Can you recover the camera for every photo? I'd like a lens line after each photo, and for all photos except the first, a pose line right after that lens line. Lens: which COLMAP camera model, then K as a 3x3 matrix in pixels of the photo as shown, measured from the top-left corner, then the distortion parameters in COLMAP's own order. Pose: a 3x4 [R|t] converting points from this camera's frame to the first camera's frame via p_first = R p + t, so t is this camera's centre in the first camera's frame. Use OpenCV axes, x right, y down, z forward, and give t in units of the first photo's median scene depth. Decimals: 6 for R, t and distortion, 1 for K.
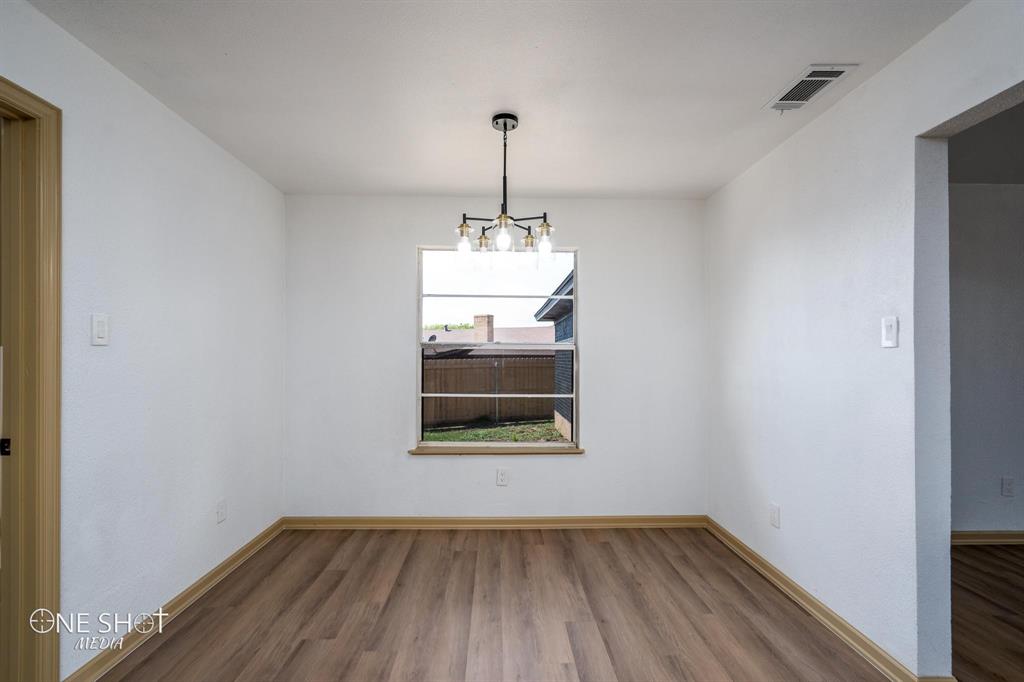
lens RADIAL K [[479.2, 0, 495.9], [0, 479.2, 347.4], [0, 0, 1]] dist [-0.006260, 0.003324]
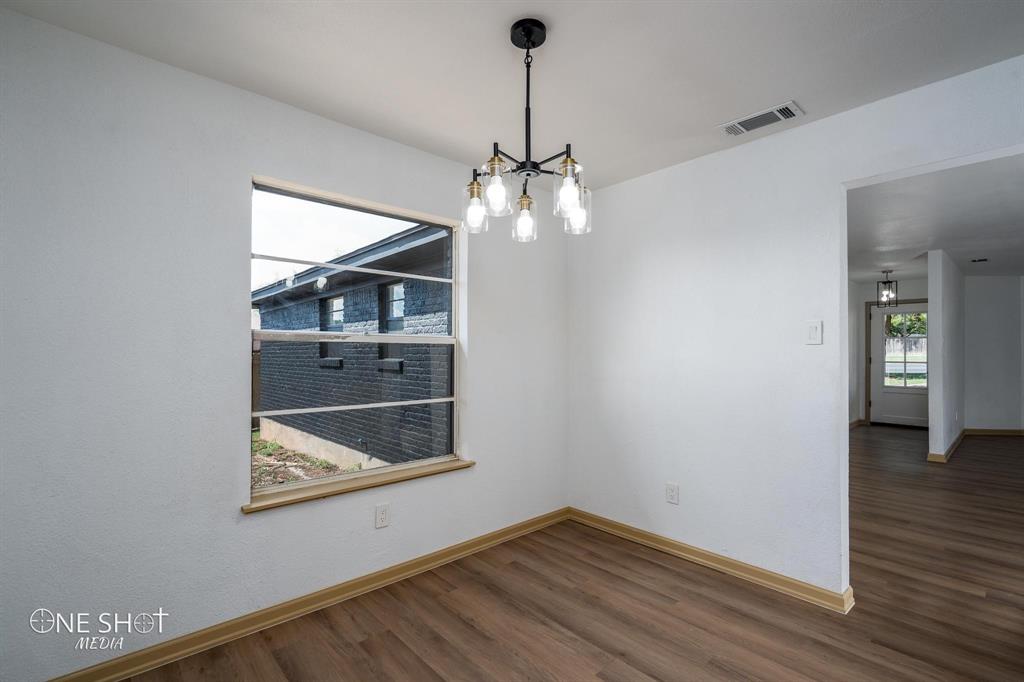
lens RADIAL K [[479.2, 0, 512.2], [0, 479.2, 347.7], [0, 0, 1]] dist [-0.006260, 0.003324]
pose [[0.739115, 0.000232, 0.673579, -0.414895], [-0.009133, 0.999911, 0.009677, 0.002671], [-0.673517, -0.013304, 0.739052, 0.399362]]
